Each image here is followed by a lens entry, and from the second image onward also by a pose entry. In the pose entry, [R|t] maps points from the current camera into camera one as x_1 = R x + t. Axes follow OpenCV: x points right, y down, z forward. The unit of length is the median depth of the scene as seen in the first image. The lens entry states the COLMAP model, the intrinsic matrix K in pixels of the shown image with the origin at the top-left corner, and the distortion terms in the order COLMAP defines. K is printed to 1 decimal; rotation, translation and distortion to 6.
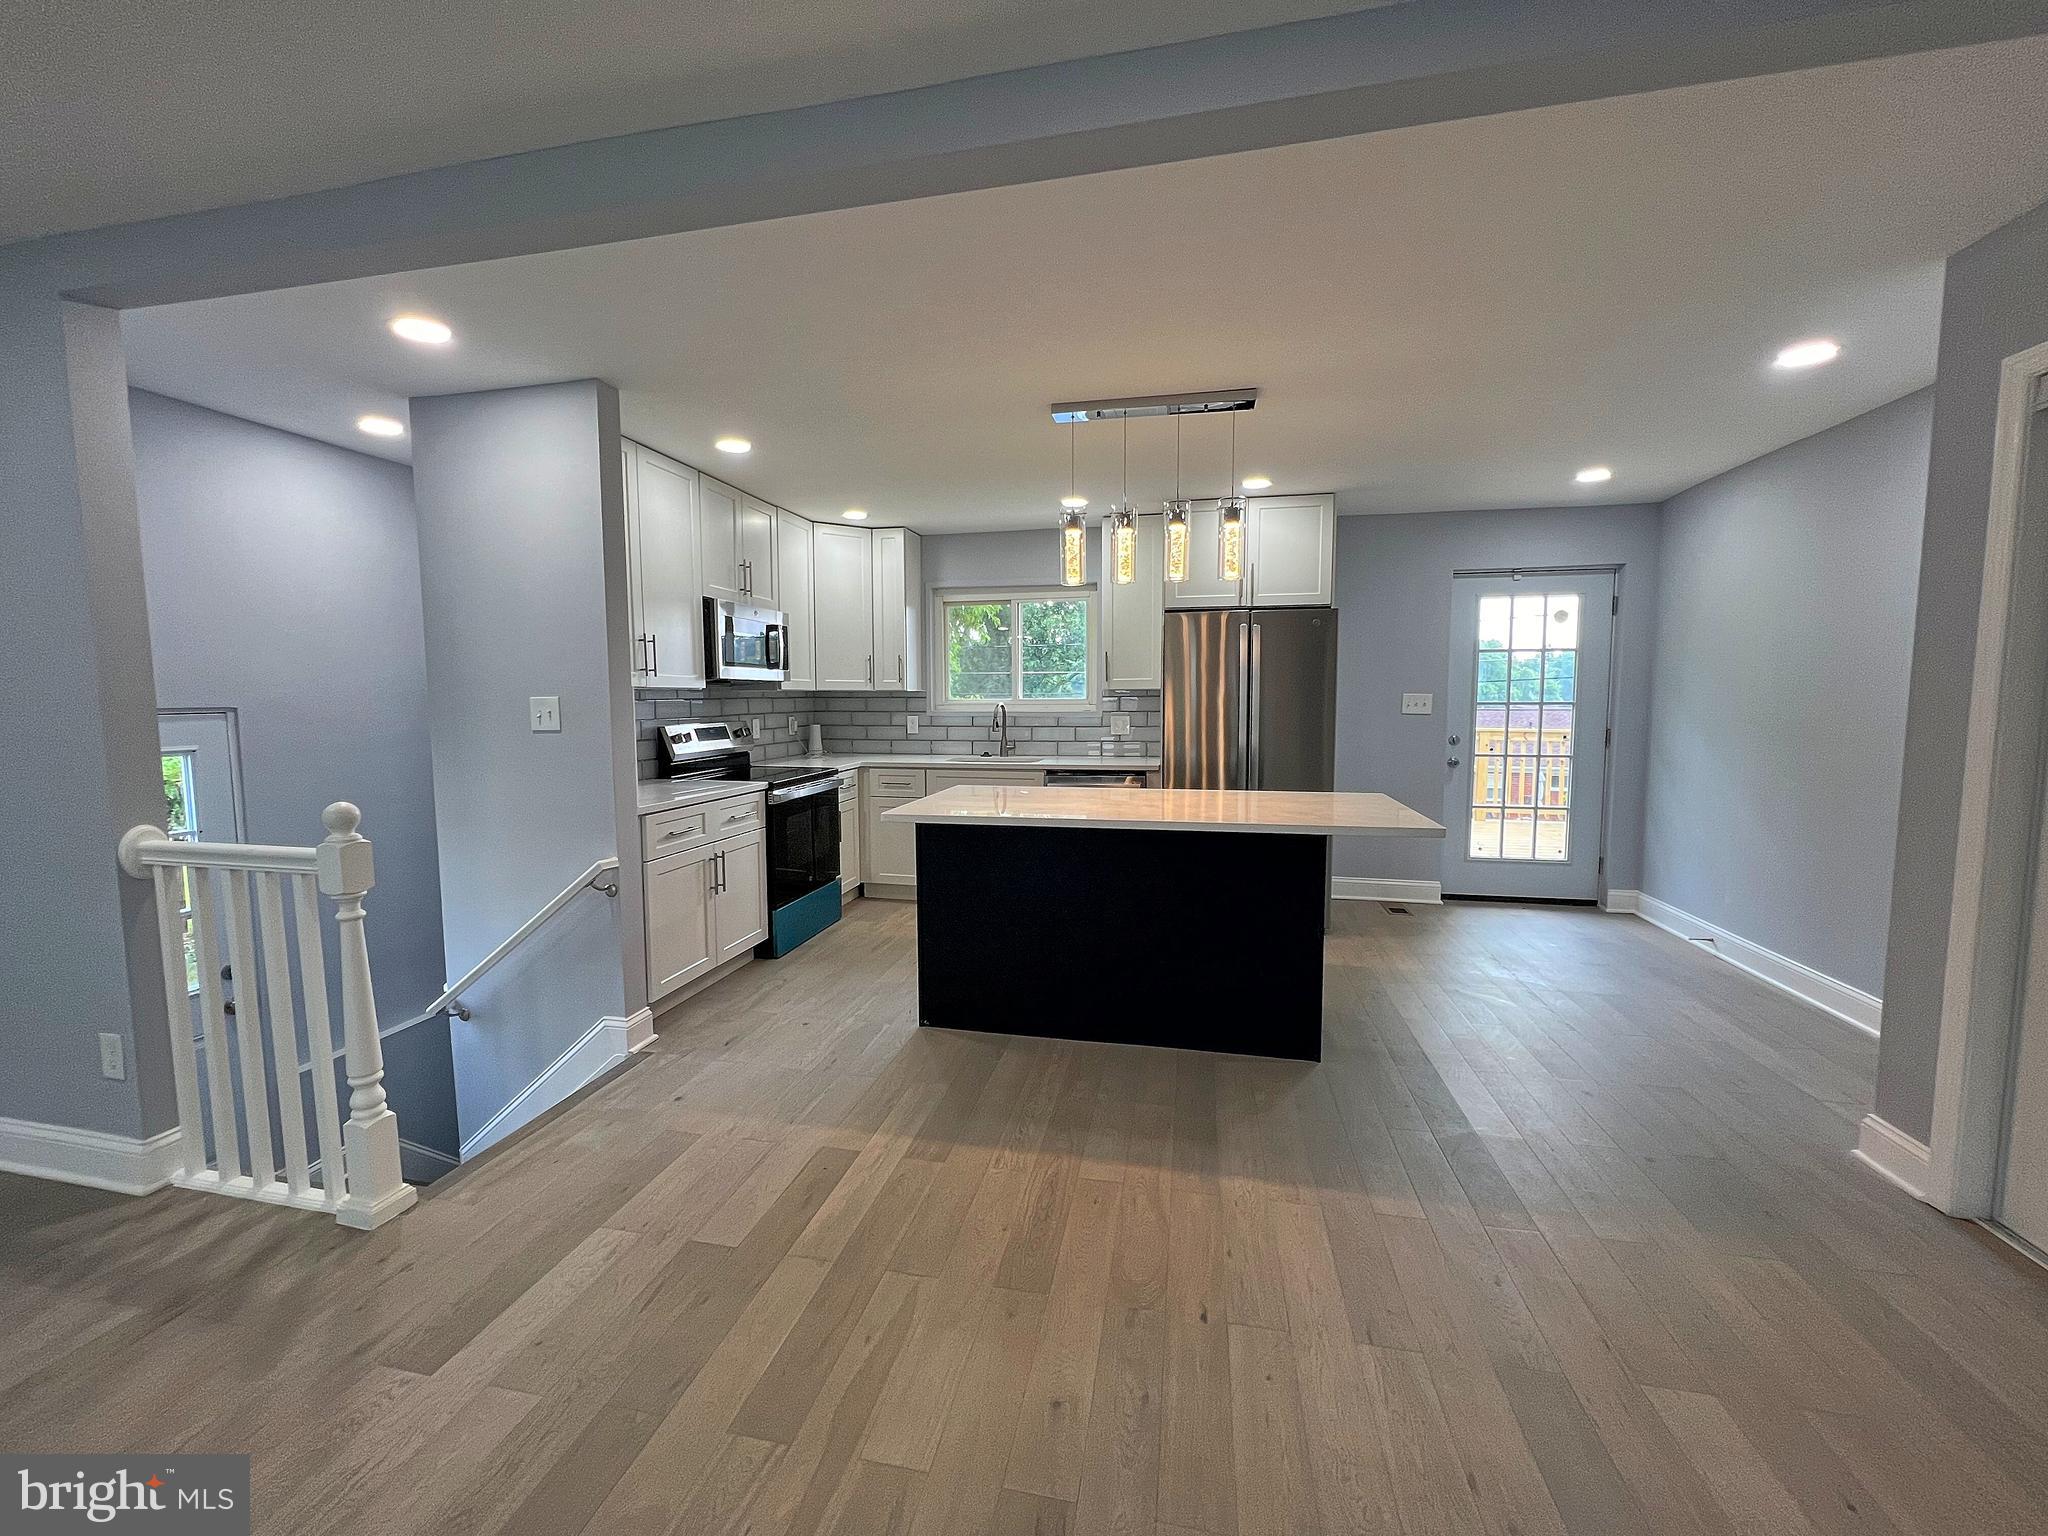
lens RADIAL K [[816.4, 0, 1016.4], [0, 816.4, 765.0], [0, 0, 1]] dist [-0.001245, 0.000207]
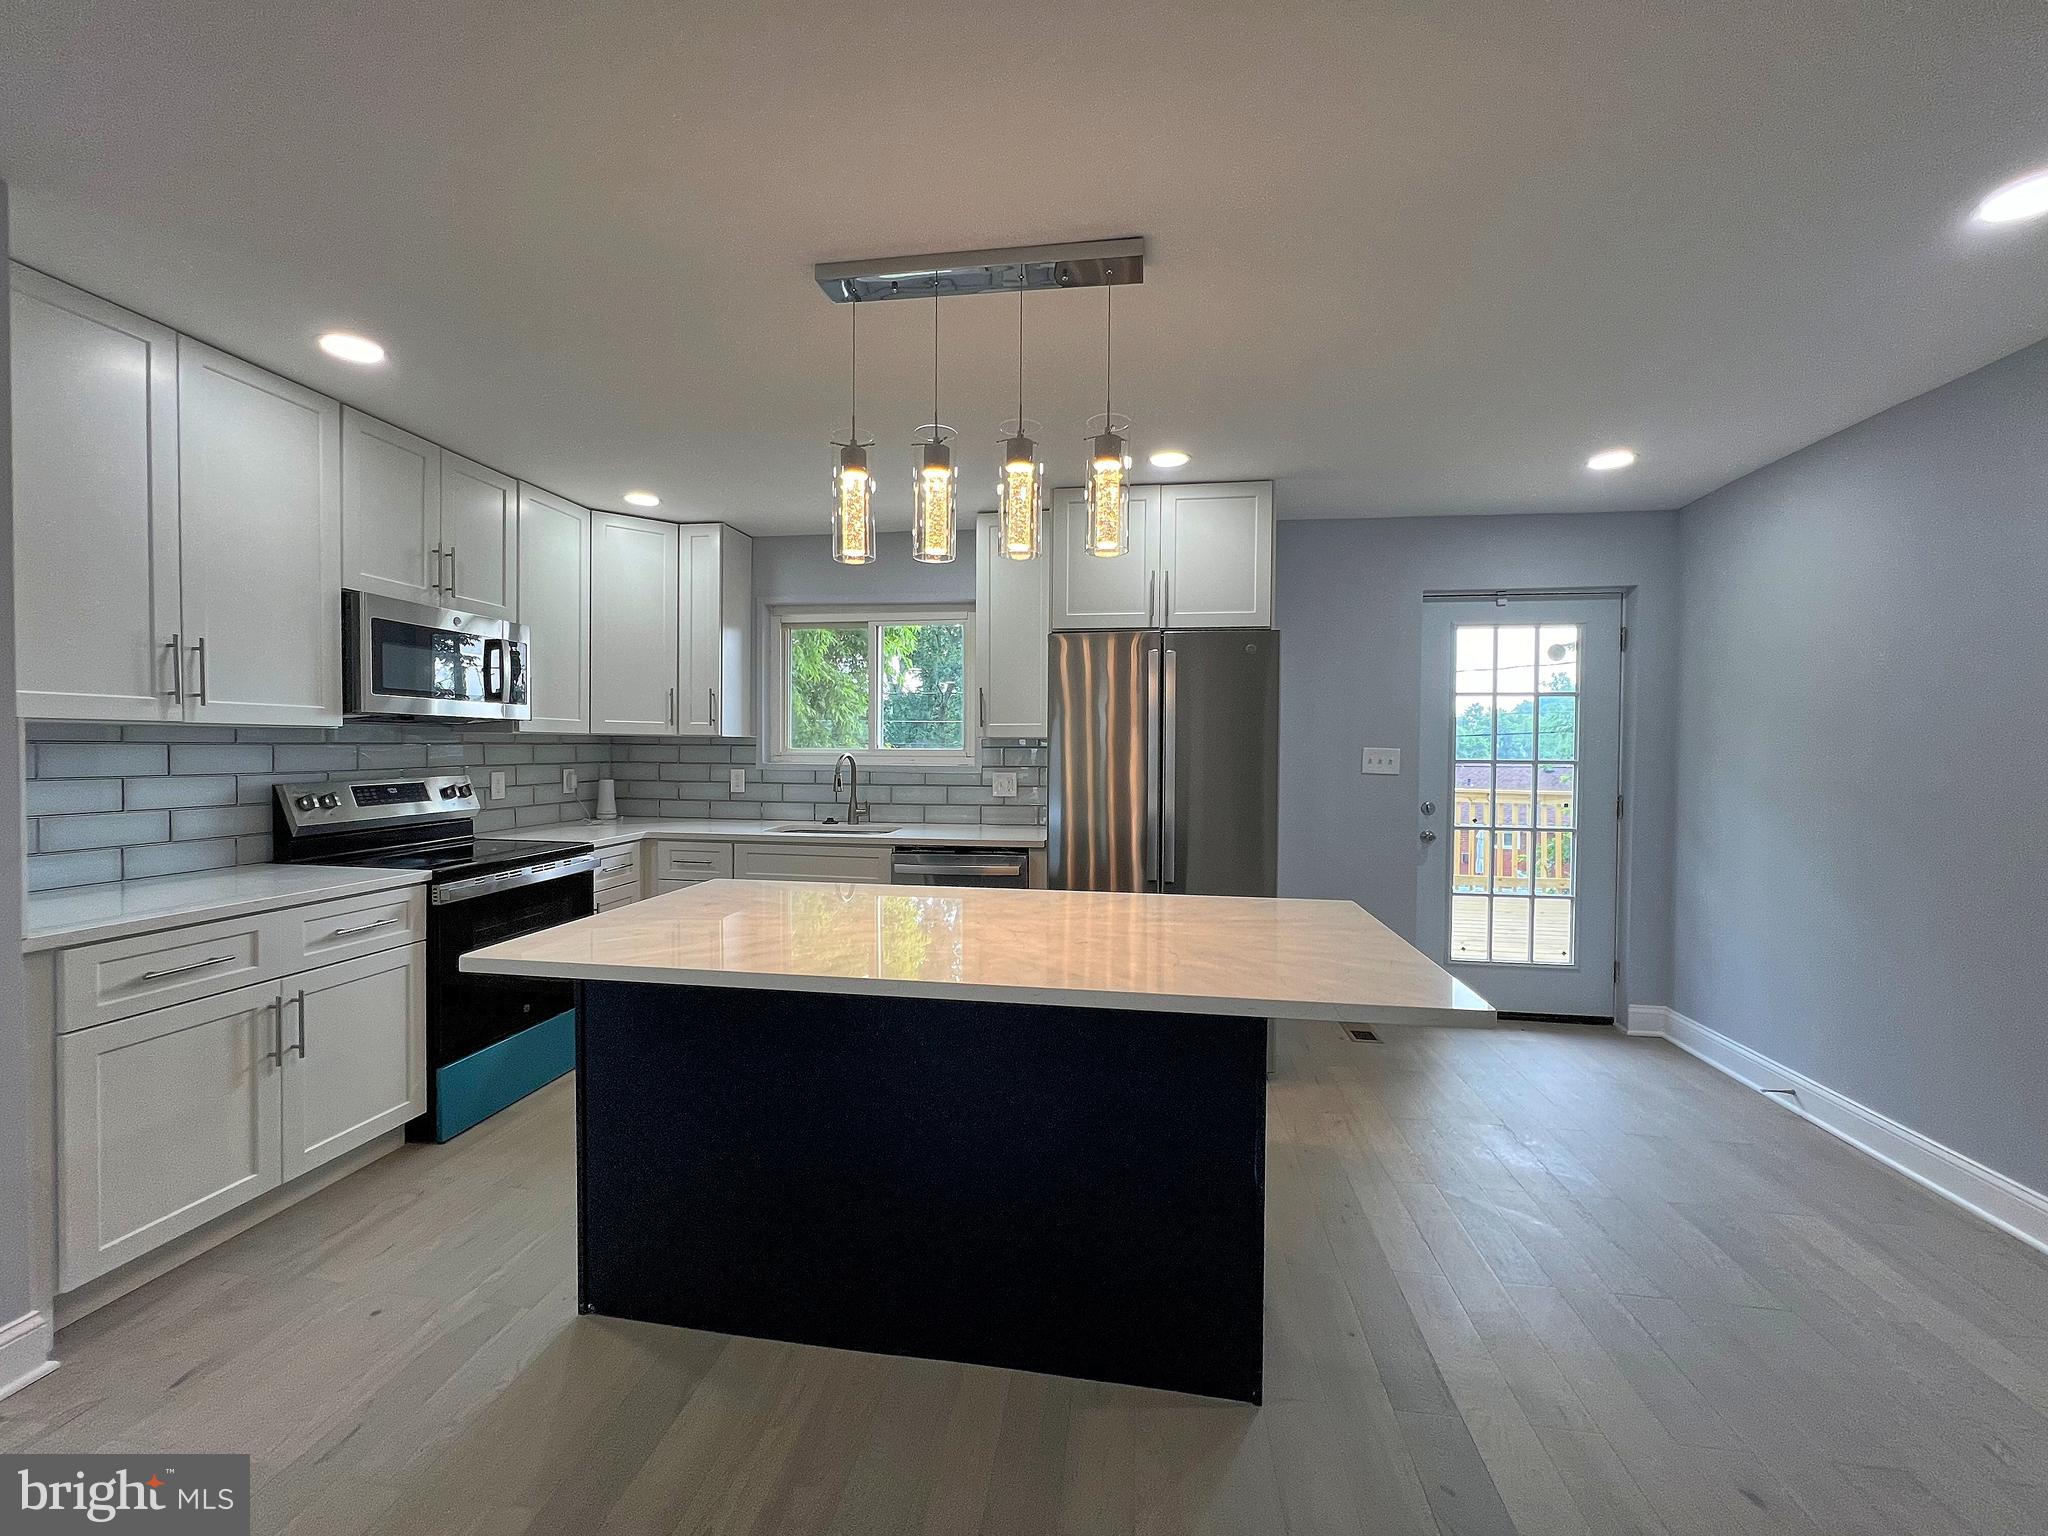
lens RADIAL K [[816.4, 0, 1016.4], [0, 816.4, 765.0], [0, 0, 1]] dist [-0.001245, 0.000207]
pose [[0.997991, 0.010156, 0.062530, 0.107084], [-0.006270, 0.998054, -0.062045, -0.023001], [-0.063038, 0.061528, 0.996113, 0.275796]]
